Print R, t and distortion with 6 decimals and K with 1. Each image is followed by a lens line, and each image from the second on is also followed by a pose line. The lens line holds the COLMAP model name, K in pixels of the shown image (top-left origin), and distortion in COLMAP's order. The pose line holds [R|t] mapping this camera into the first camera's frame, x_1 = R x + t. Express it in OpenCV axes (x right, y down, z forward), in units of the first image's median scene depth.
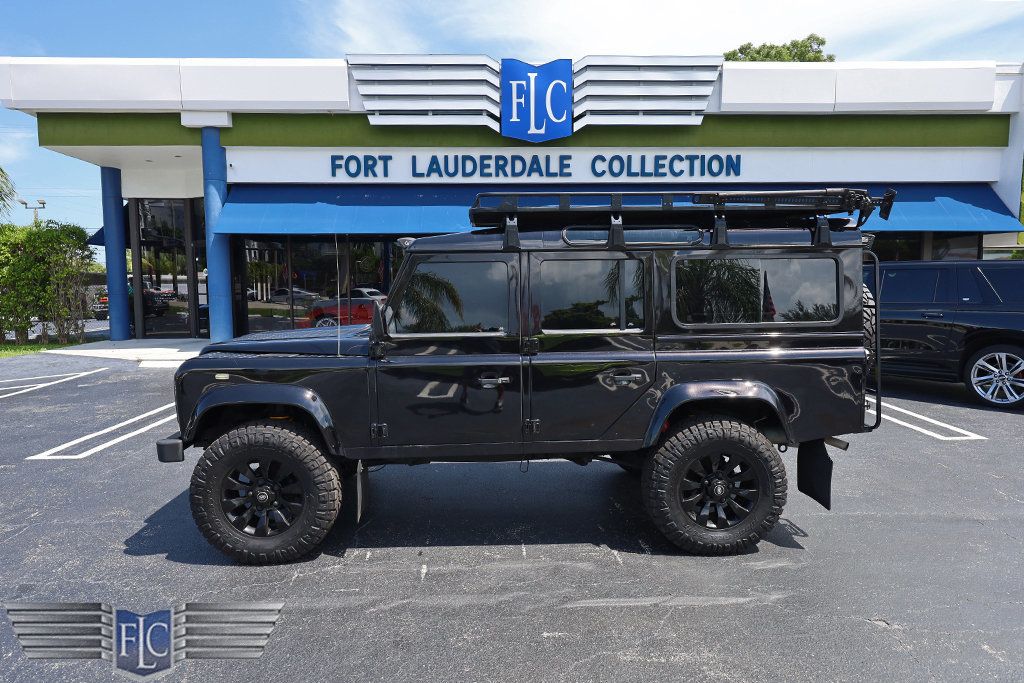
lens RADIAL K [[650.1, 0, 520.4], [0, 650.1, 341.3], [0, 0, 1]] dist [-0.000036, 0.003754]
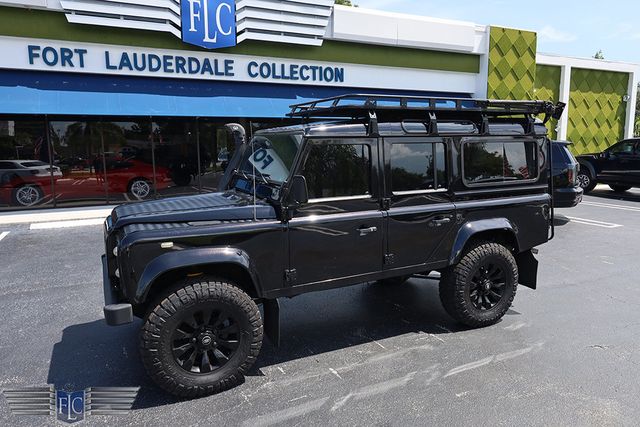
lens RADIAL K [[446.2, 0, 330.9], [0, 446.2, 215.7], [0, 0, 1]] dist [0.001424, 0.003433]
pose [[0.914238, -0.066173, 0.399738, -0.135746], [0.044467, 0.997001, 0.063343, -0.009508], [-0.402730, -0.040135, 0.914438, 0.041714]]
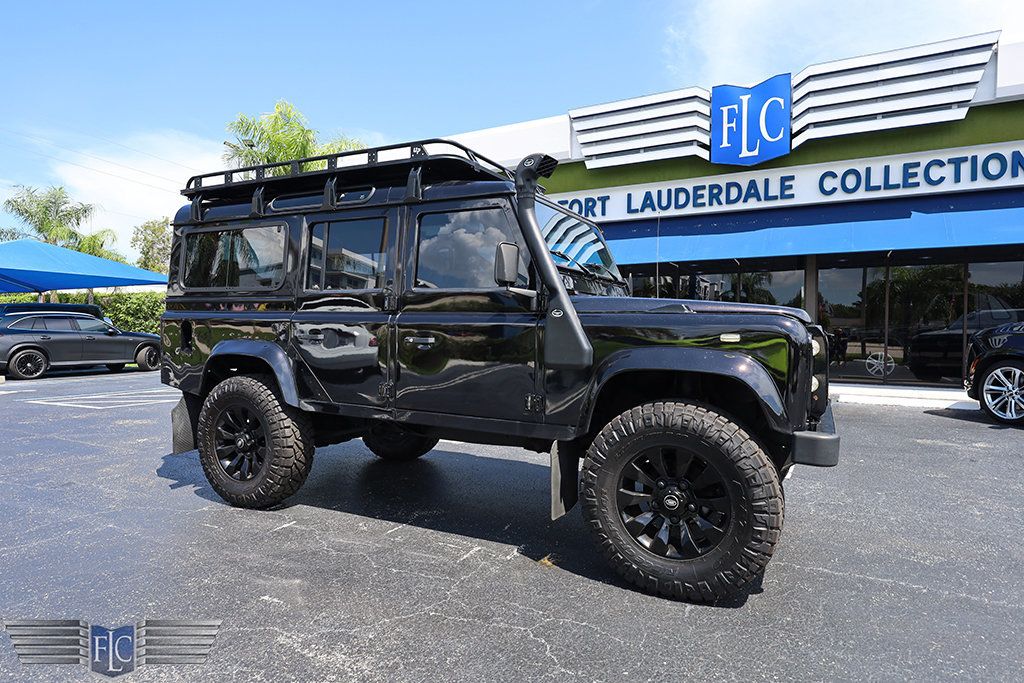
lens RADIAL K [[593.9, 0, 522.8], [0, 593.9, 345.1], [0, 0, 1]] dist [-0.001826, 0.004554]
pose [[0.867505, 0.019327, -0.497052, 0.172131], [-0.058837, 0.996217, -0.063952, 0.031769], [0.493936, 0.084724, 0.865361, 0.101988]]
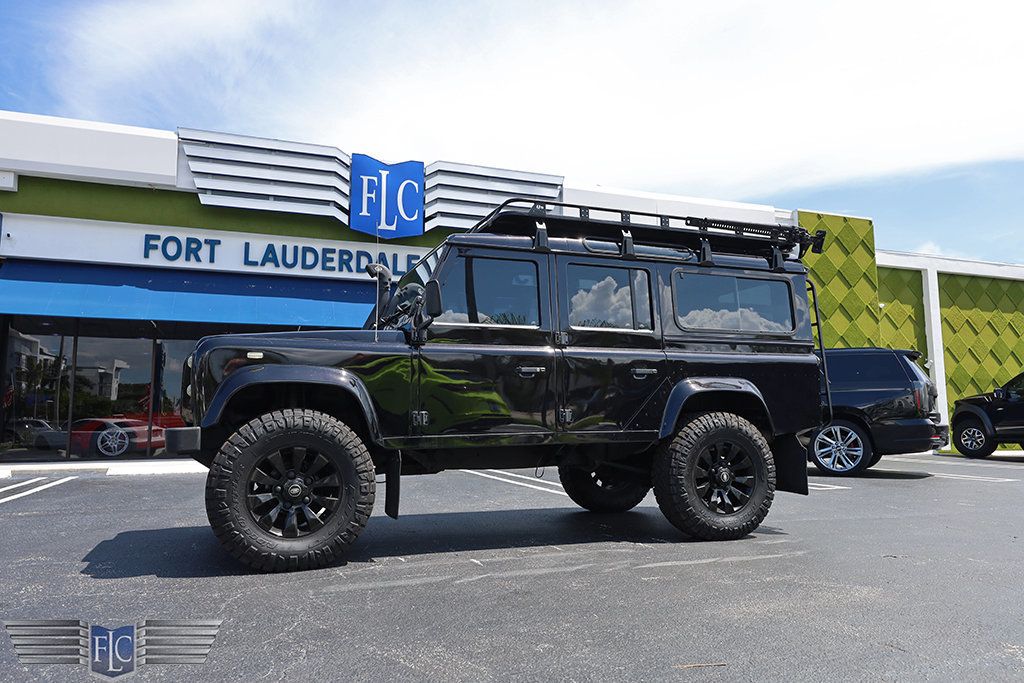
lens RADIAL K [[713.9, 0, 527.0], [0, 713.9, 348.9], [0, 0, 1]] dist [0.001424, 0.003433]
pose [[0.945657, 0.032960, 0.323491, -0.113296], [0.033427, 0.979725, -0.197539, 0.068568], [-0.323443, 0.197618, 0.925382, -0.012737]]
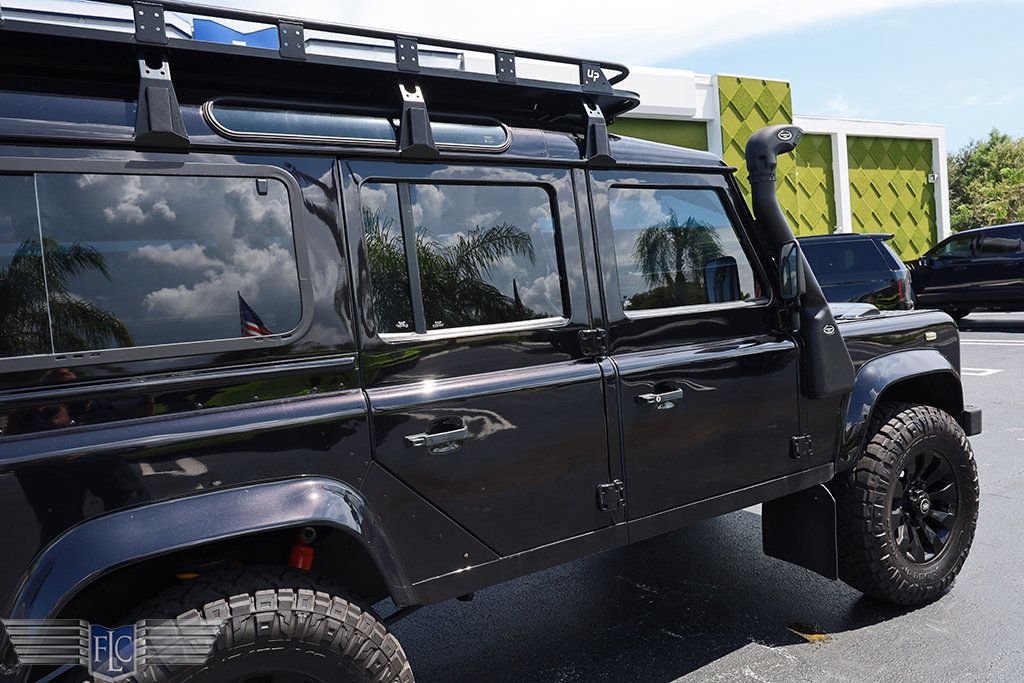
lens RADIAL K [[682.8, 0, 520.5], [0, 682.8, 340.7], [0, 0, 1]] dist [0.002162, -0.008272]
pose [[0.885522, -0.106449, 0.452238, -0.086949], [0.131498, 0.991021, -0.024216, 0.003036], [-0.445599, 0.080912, 0.891569, 0.153336]]
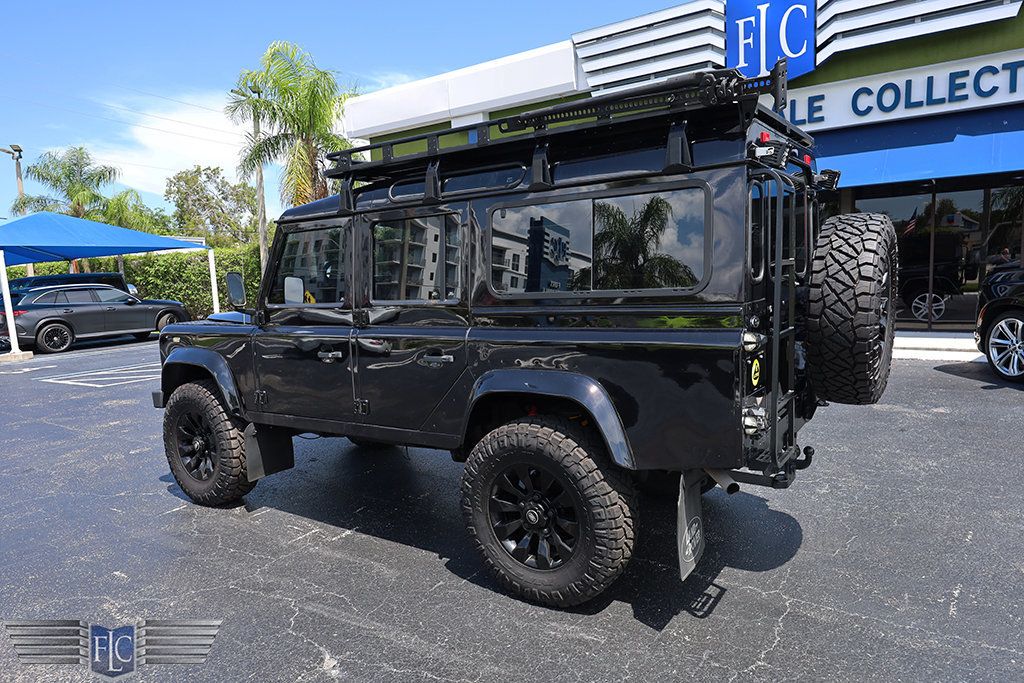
lens RADIAL K [[667.5, 0, 531.1], [0, 667.5, 343.4], [0, 0, 1]] dist [0.007565, -0.005723]
pose [[0.805323, 0.038138, -0.591609, 0.295514], [-0.021257, 0.999145, 0.035473, 0.000173], [0.592456, -0.015992, 0.805444, 0.116361]]
